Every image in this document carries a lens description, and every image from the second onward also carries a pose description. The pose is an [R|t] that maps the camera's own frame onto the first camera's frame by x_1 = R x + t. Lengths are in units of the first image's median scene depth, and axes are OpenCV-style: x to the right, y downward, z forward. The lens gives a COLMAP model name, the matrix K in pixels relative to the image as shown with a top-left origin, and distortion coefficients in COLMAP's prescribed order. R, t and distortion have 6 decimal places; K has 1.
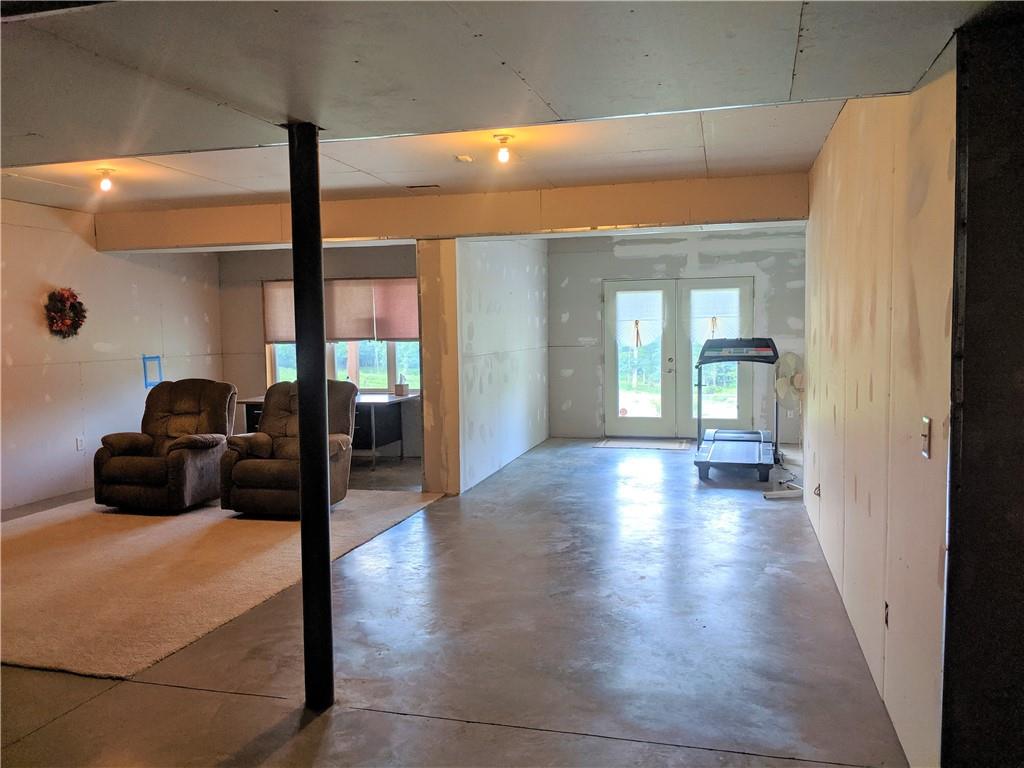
lens RADIAL K [[818.4, 0, 514.7], [0, 818.4, 378.3], [0, 0, 1]] dist [0.078434, -0.076464]
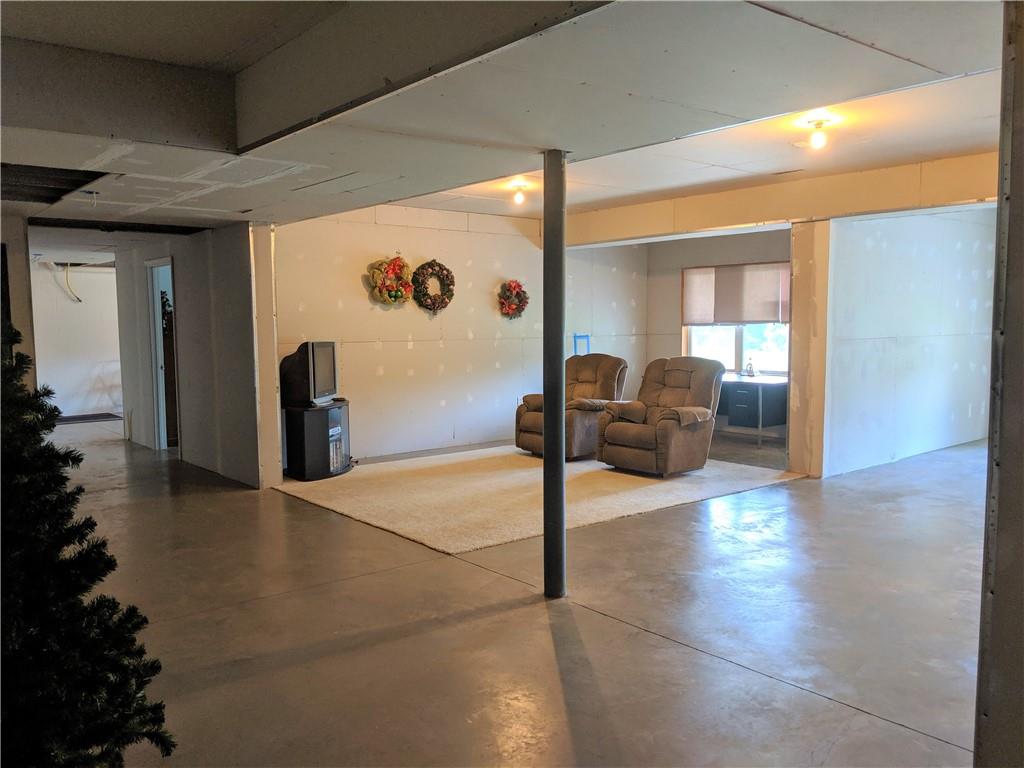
lens RADIAL K [[818.4, 0, 507.3], [0, 818.4, 387.4], [0, 0, 1]] dist [0.078434, -0.076464]
pose [[0.817359, 0.055789, -0.573422, 0.192973], [-0.039492, 0.998385, 0.040843, 0.006201], [0.574774, -0.010738, 0.818242, -0.045653]]
